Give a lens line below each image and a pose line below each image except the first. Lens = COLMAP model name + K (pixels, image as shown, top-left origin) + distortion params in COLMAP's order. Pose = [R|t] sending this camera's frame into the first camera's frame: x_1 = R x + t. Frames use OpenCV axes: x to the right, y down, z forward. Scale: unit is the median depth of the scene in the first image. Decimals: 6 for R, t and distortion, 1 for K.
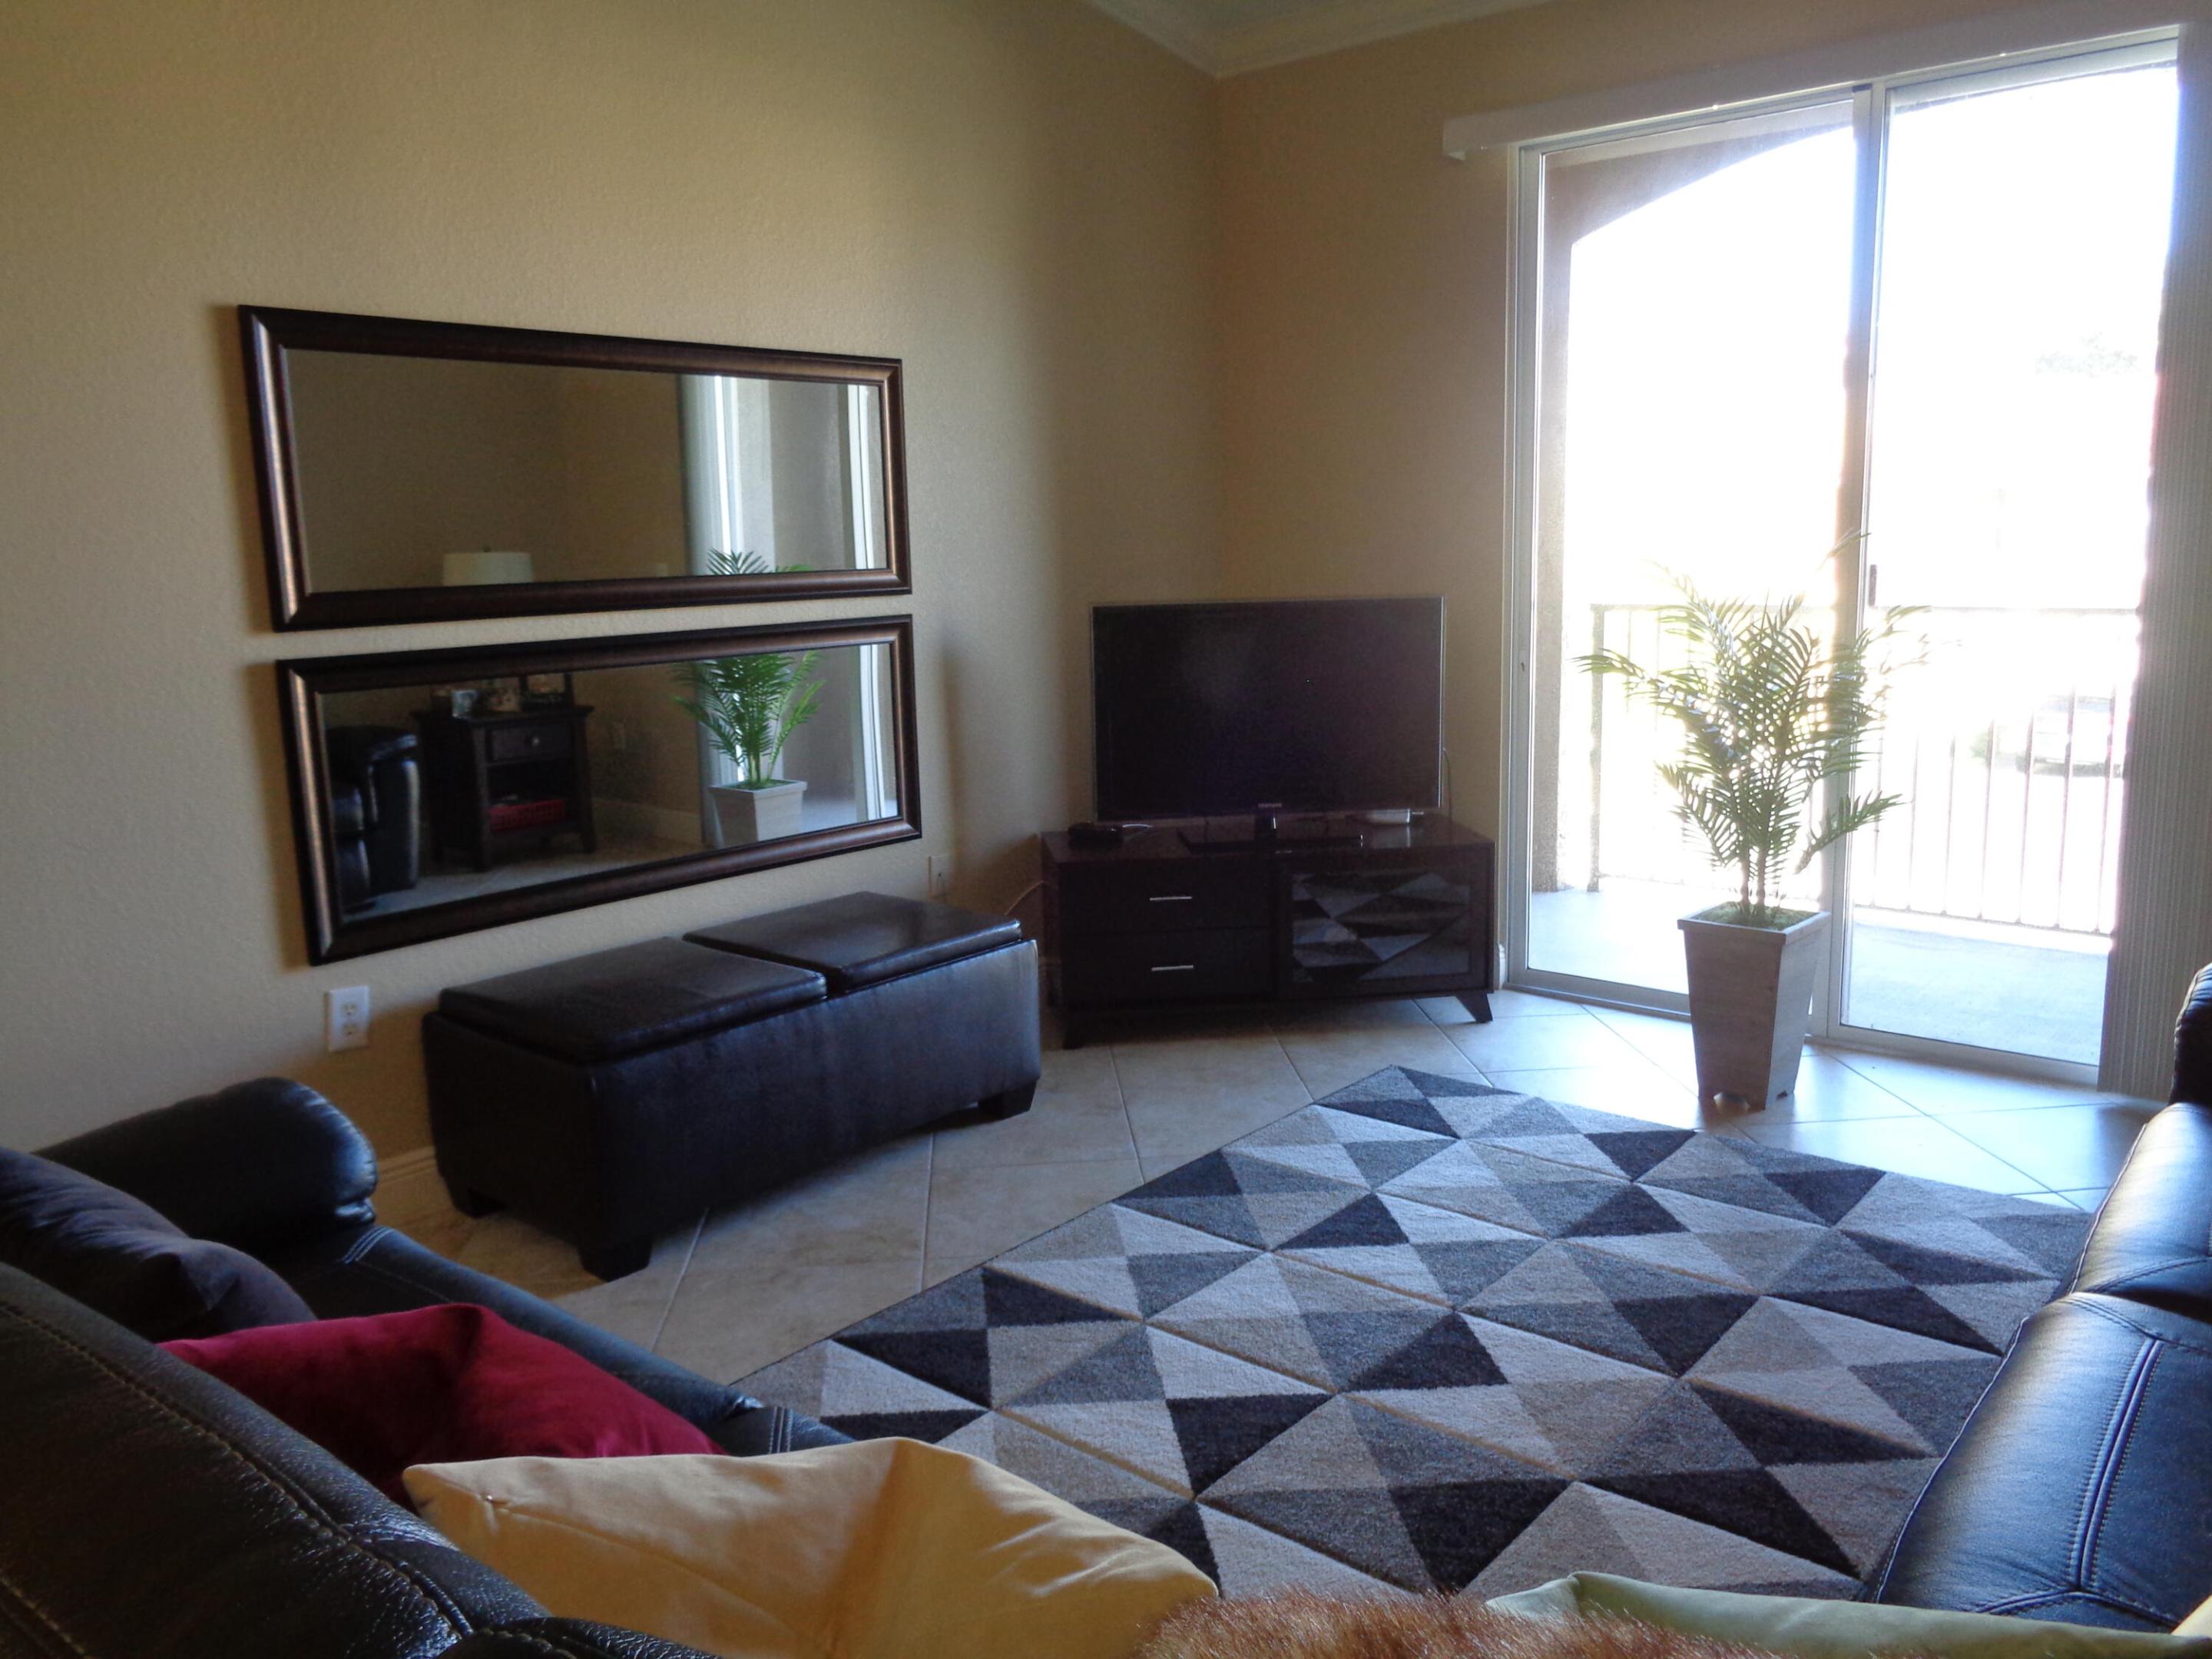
lens RADIAL K [[1618.1, 0, 1106.0], [0, 1618.1, 829.5], [0, 0, 1]] dist [-0.005568, -0.003101]
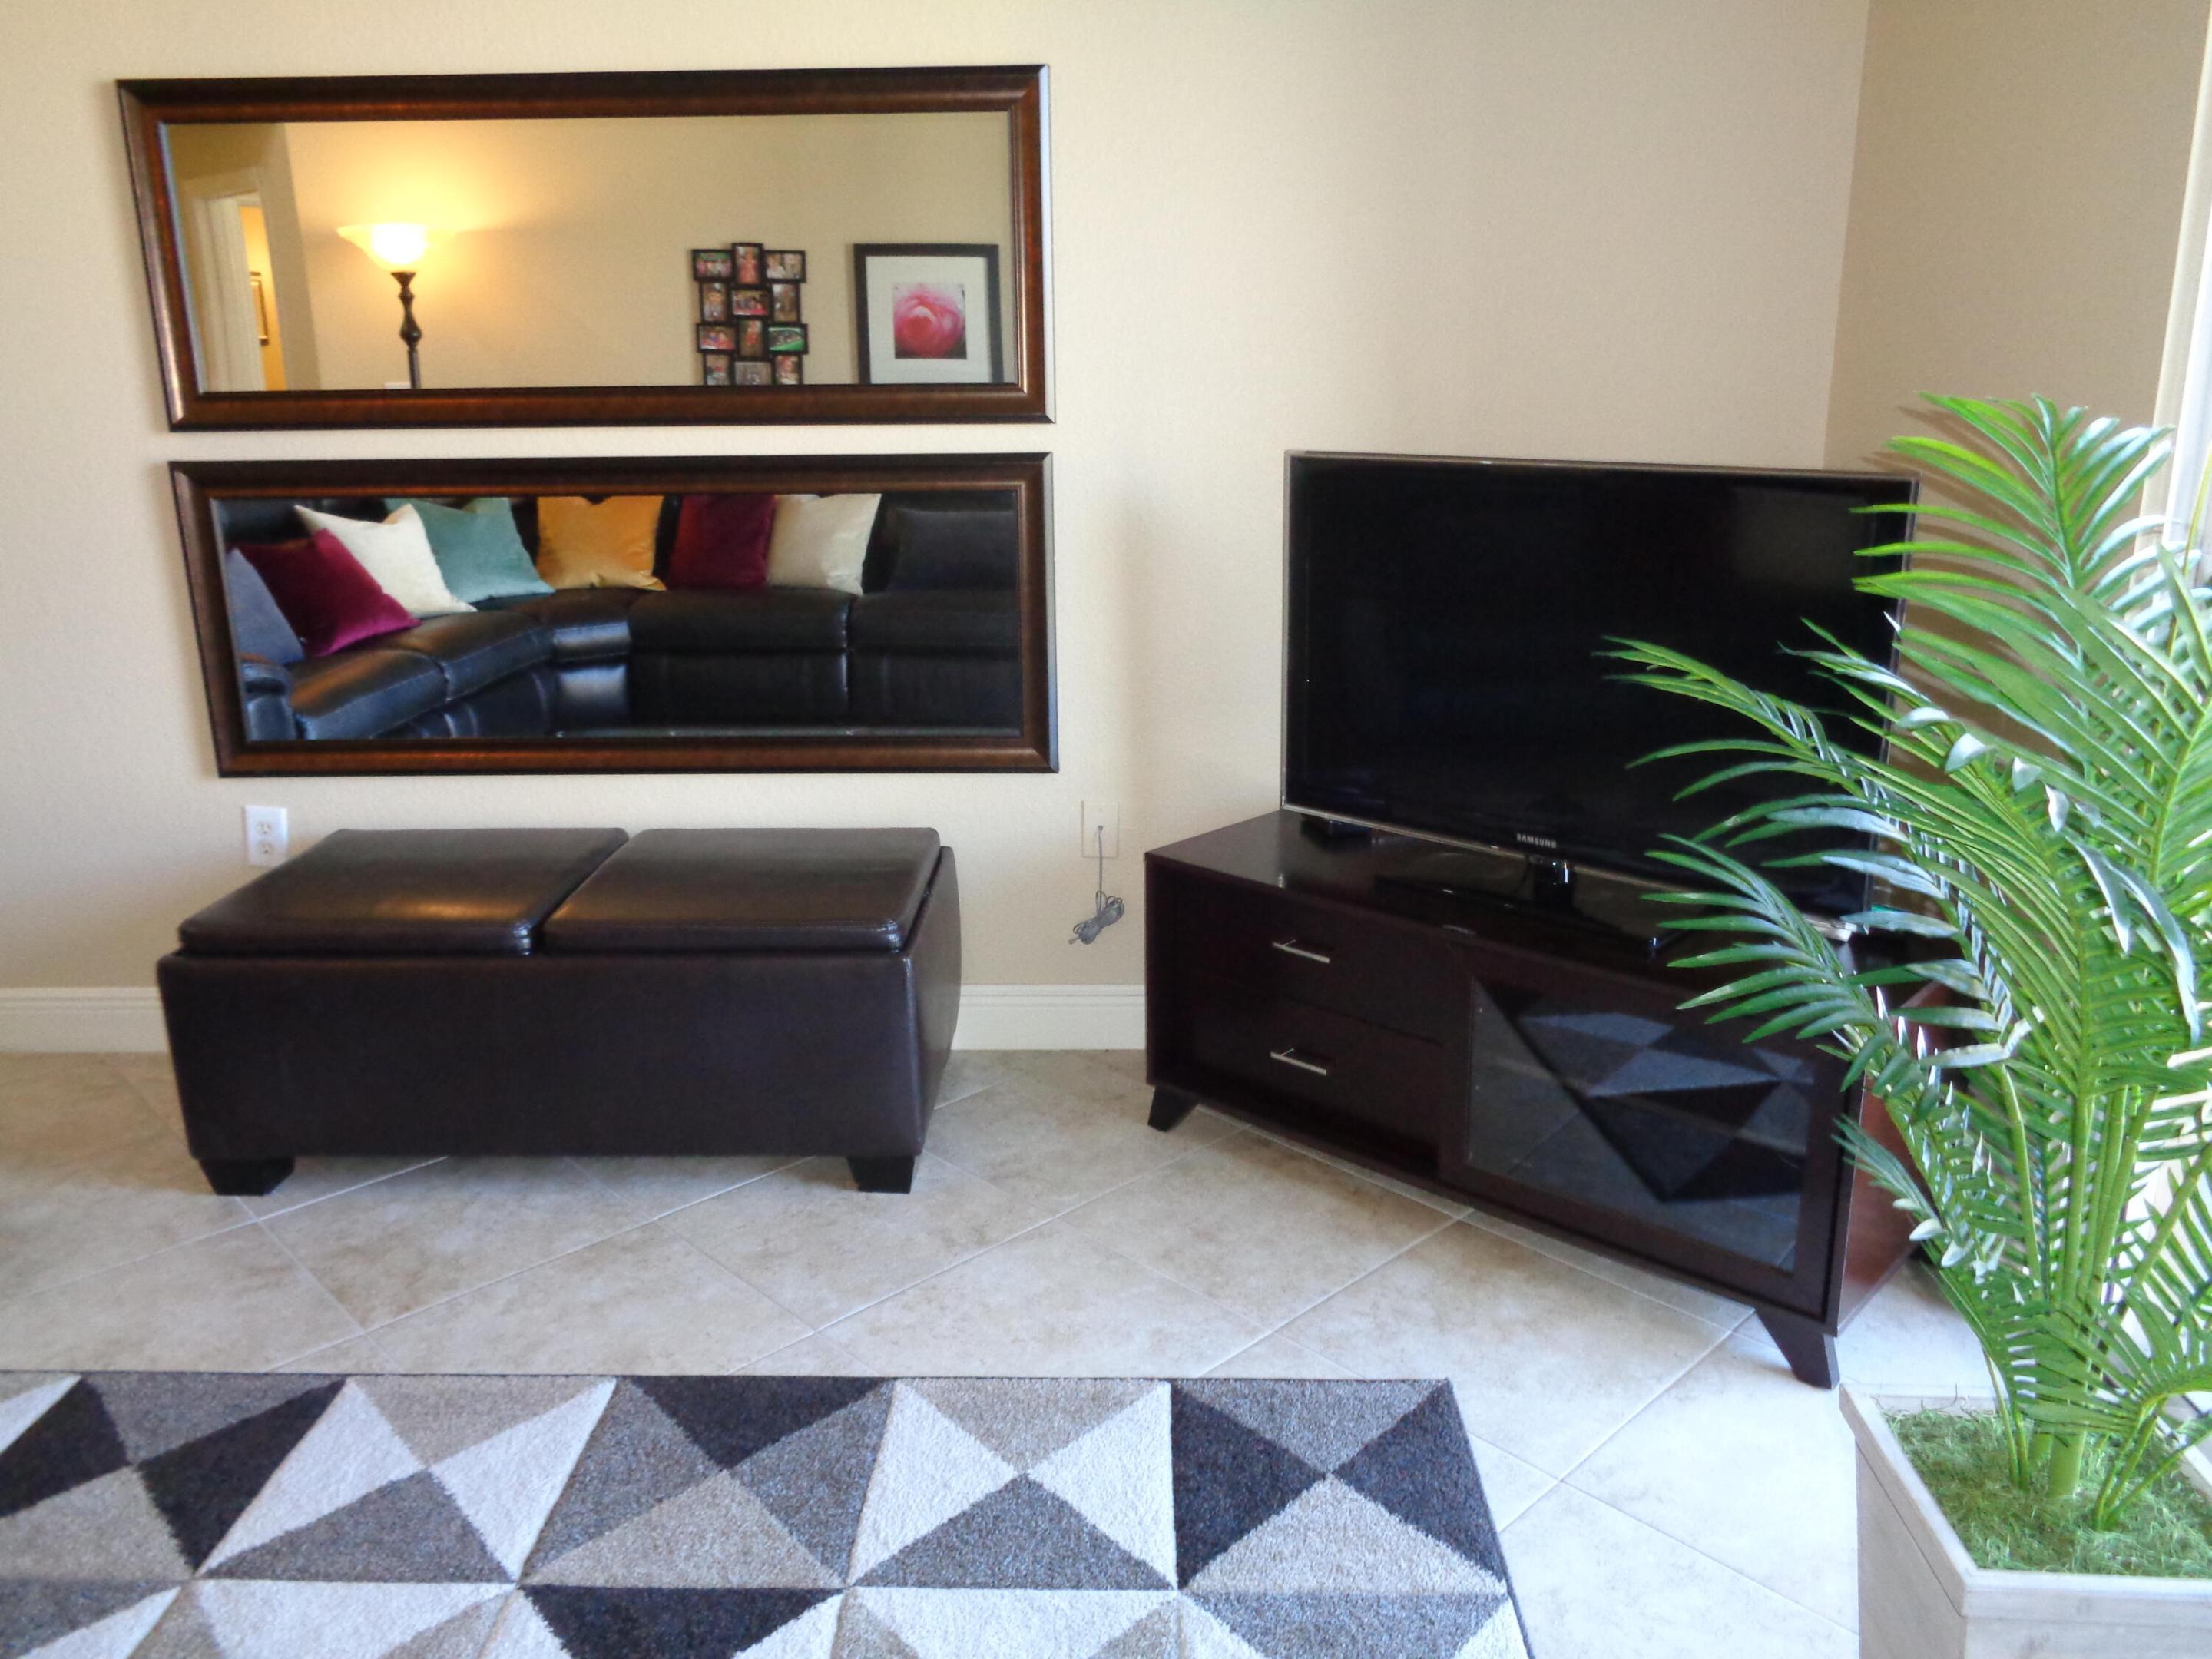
lens RADIAL K [[1618.1, 0, 1106.0], [0, 1618.1, 829.5], [0, 0, 1]] dist [-0.005568, -0.003101]
pose [[0.643364, 0.228832, -0.730560, 0.565661], [-0.142492, 0.973400, 0.179411, -0.134068], [0.752183, -0.011327, 0.658857, 0.727285]]
